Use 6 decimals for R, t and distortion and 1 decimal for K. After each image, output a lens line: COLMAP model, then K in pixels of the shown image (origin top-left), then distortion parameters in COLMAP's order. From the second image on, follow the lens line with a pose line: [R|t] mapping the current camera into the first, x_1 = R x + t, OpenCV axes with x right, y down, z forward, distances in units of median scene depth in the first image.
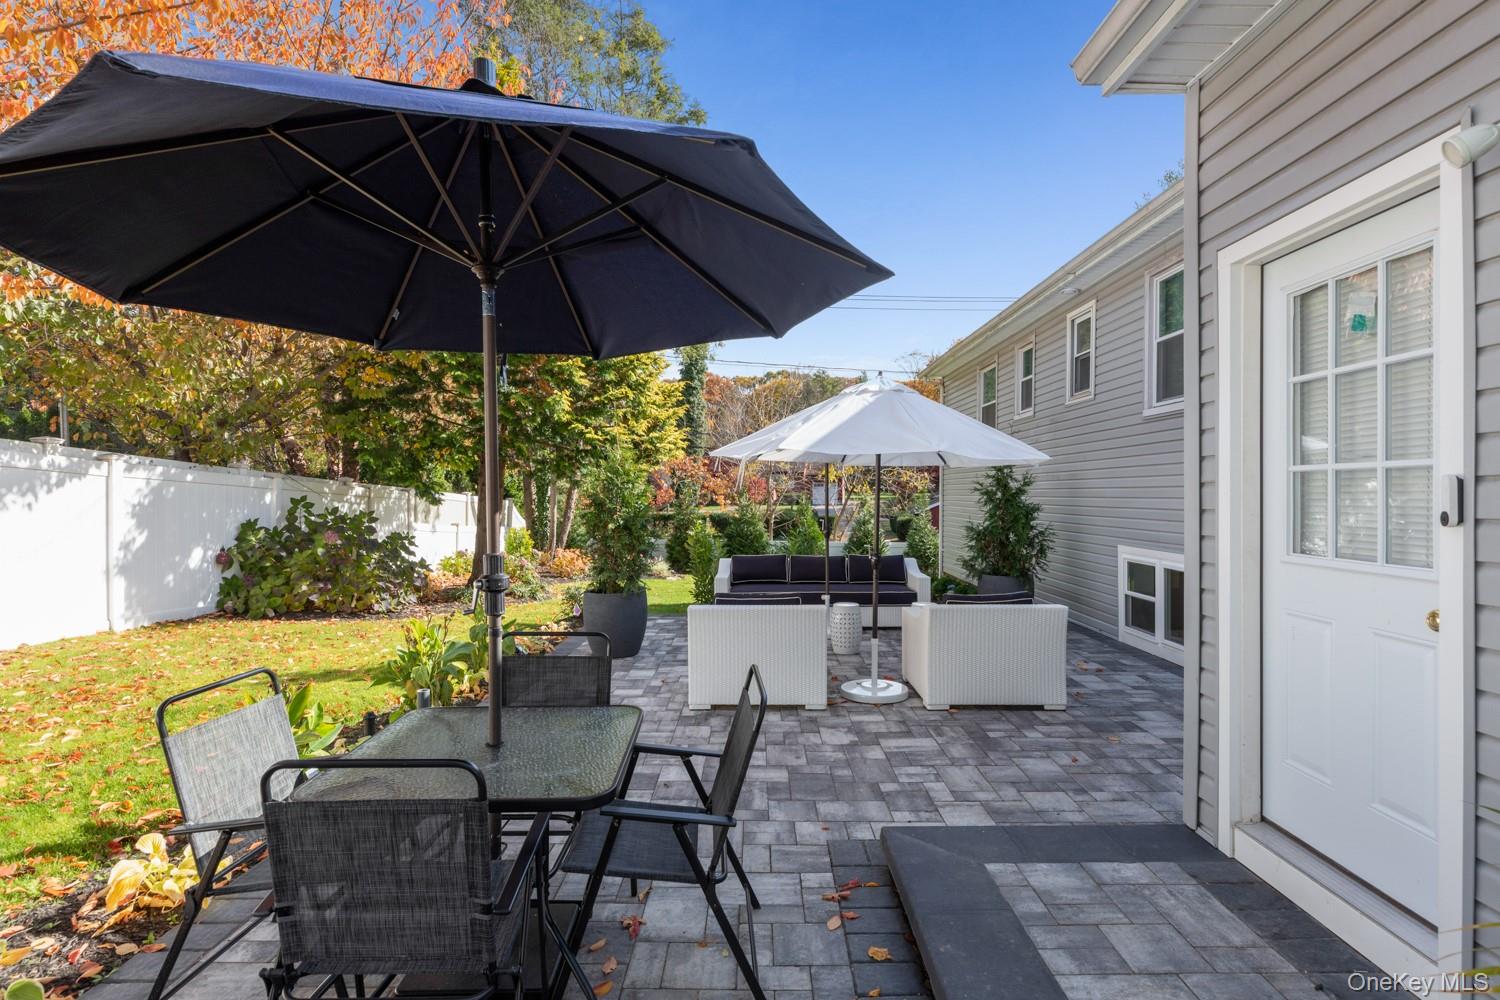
lens RADIAL K [[737.6, 0, 753.5], [0, 737.6, 497.6], [0, 0, 1]] dist [0.001774, 0.000151]
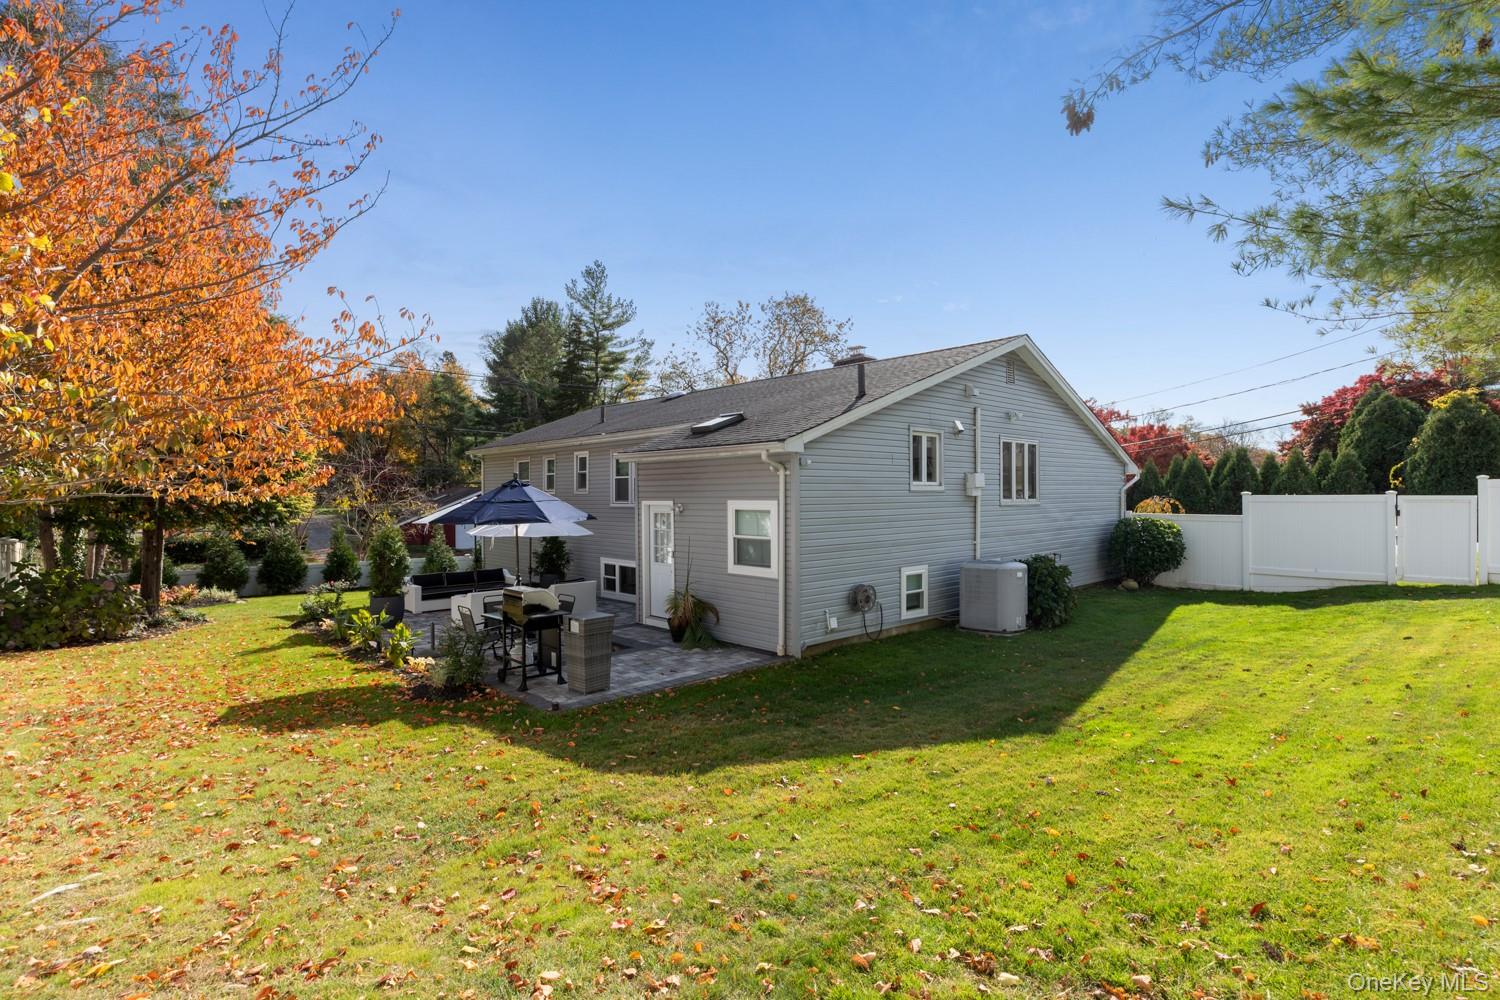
lens RADIAL K [[737.6, 0, 750.6], [0, 737.6, 498.6], [0, 0, 1]] dist [0.001774, 0.000151]
pose [[0.738295, -0.008171, 0.674428, -0.800541], [0.010207, 0.999947, 0.000940, -0.129625], [-0.674400, 0.006190, 0.738340, -1.161172]]
